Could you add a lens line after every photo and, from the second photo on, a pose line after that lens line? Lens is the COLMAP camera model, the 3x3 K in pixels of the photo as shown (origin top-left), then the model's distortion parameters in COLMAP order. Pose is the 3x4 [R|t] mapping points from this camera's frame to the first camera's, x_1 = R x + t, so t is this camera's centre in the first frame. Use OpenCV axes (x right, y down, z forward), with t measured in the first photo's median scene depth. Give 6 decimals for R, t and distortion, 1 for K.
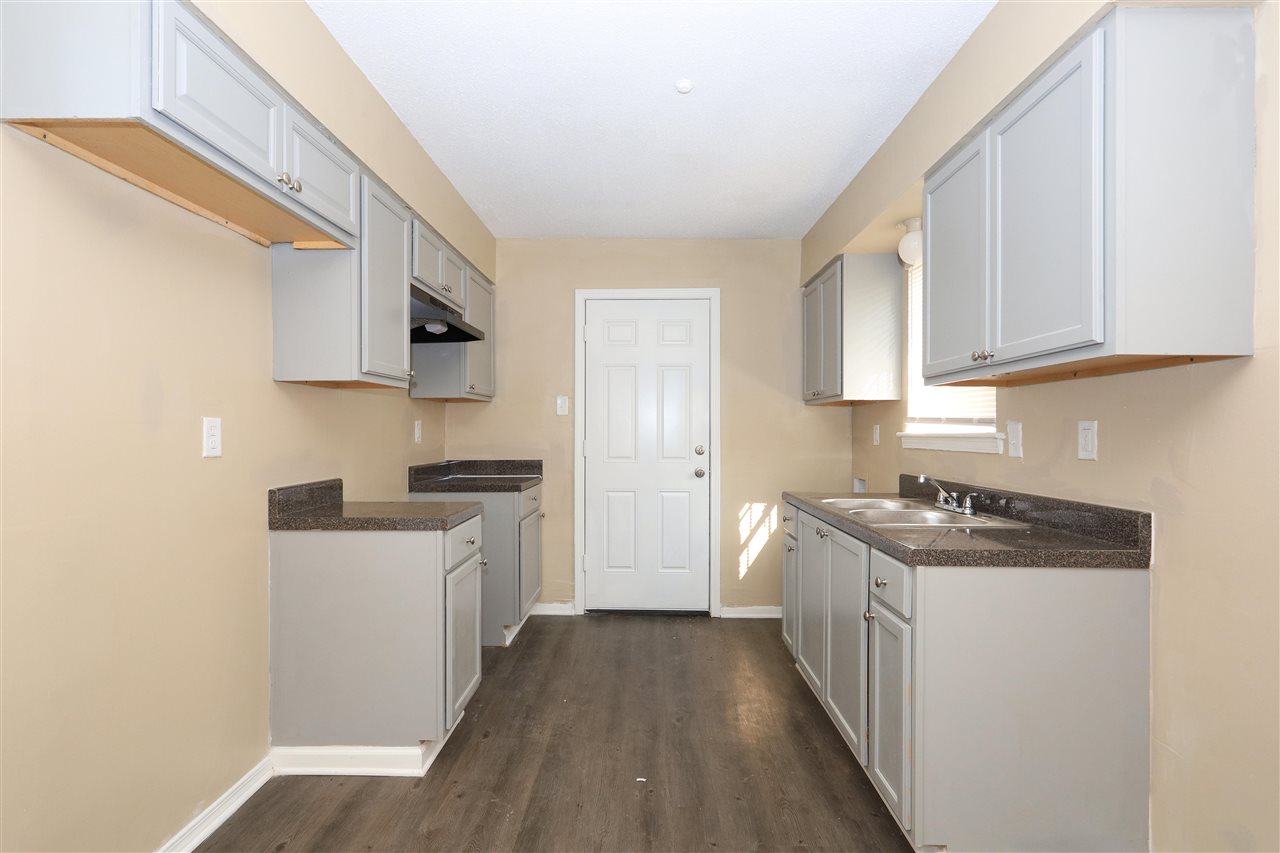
lens RADIAL K [[607.6, 0, 637.7], [0, 607.6, 428.7], [0, 0, 1]] dist [-0.003129, 0.000134]
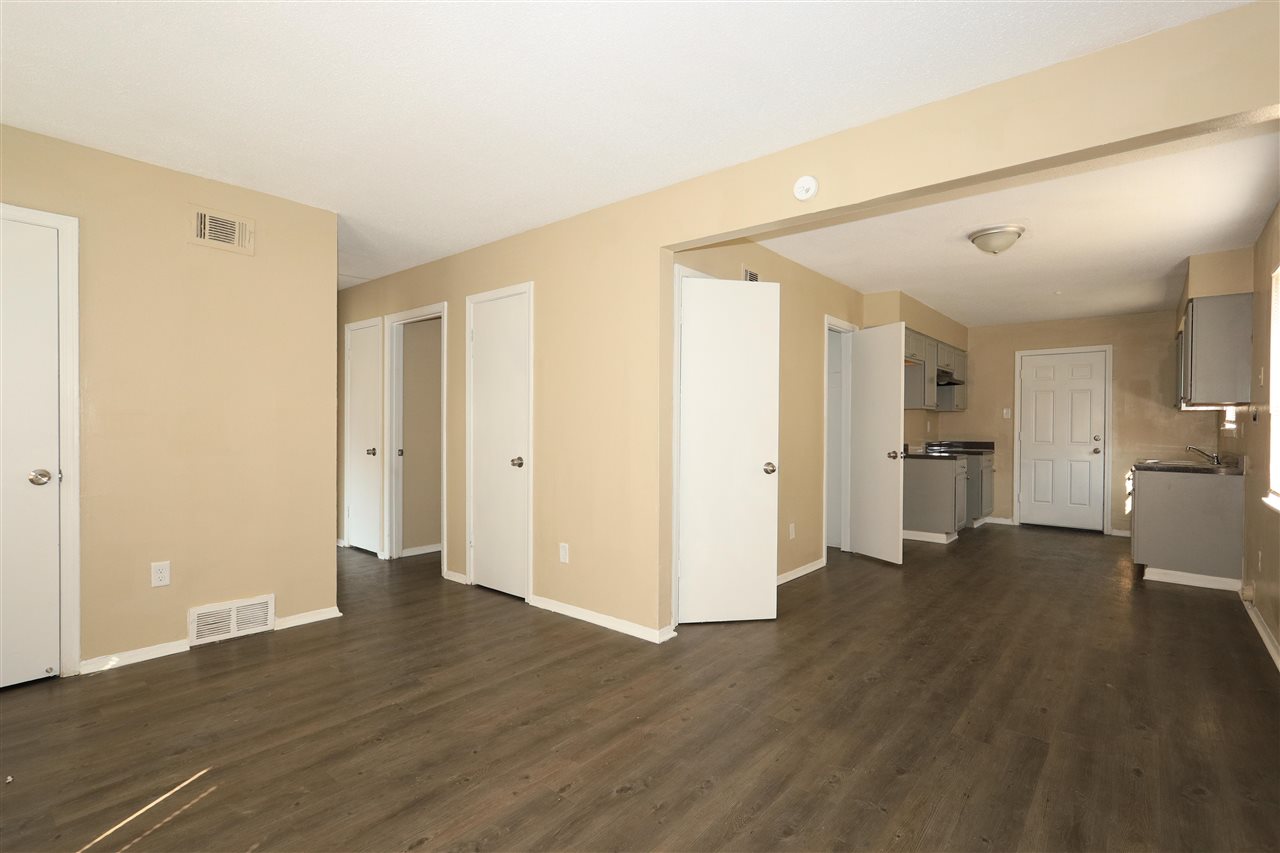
lens RADIAL K [[607.6, 0, 634.8], [0, 607.6, 431.6], [0, 0, 1]] dist [-0.003129, 0.000134]
pose [[0.773118, 0.008581, -0.634204, 0.183364], [-0.005394, 0.999961, 0.006955, 0.011841], [0.634239, -0.001956, 0.773134, -1.217964]]
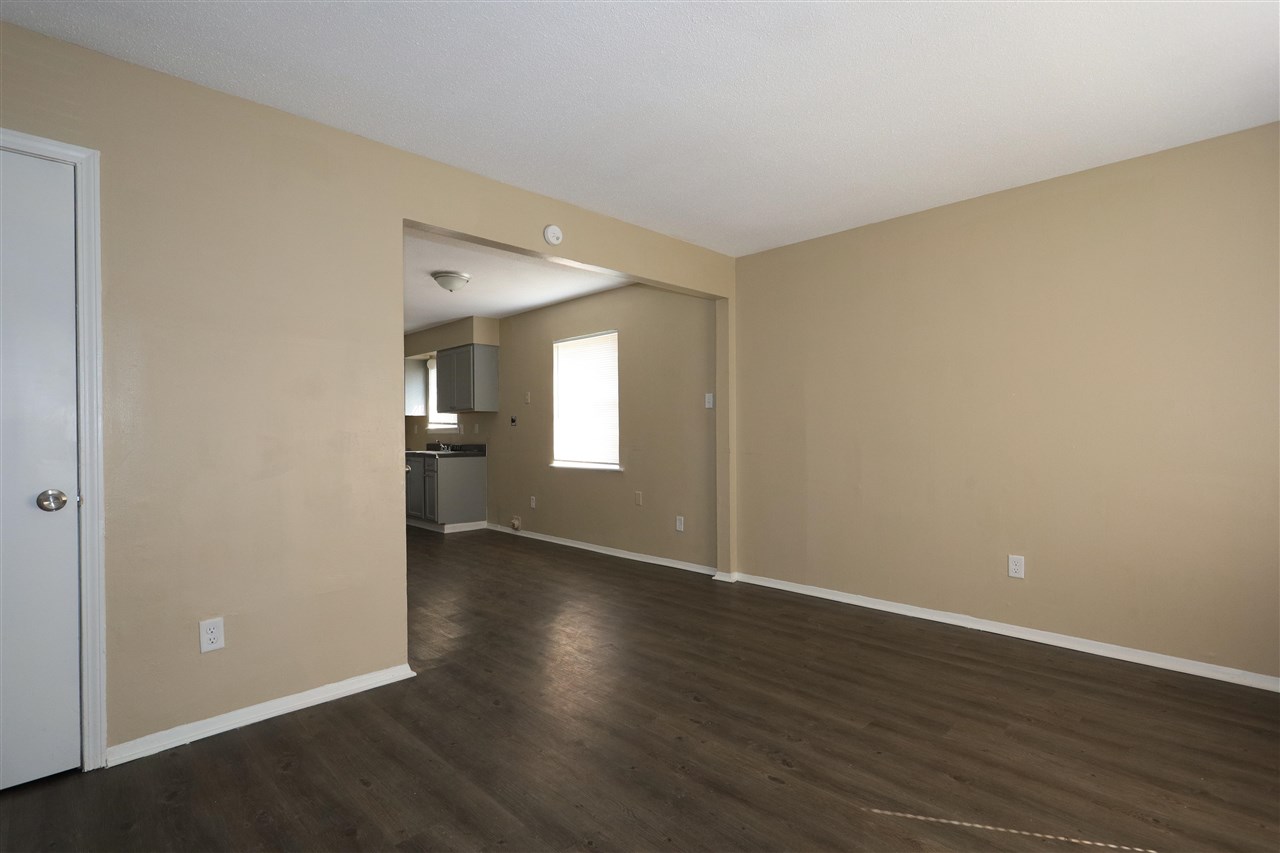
lens RADIAL K [[607.6, 0, 645.2], [0, 607.6, 429.1], [0, 0, 1]] dist [-0.003129, 0.000134]
pose [[0.690139, -0.005128, 0.723658, -0.682378], [0.008068, 0.999967, -0.000609, 0.017007], [-0.723631, 0.006259, 0.690158, -1.255447]]
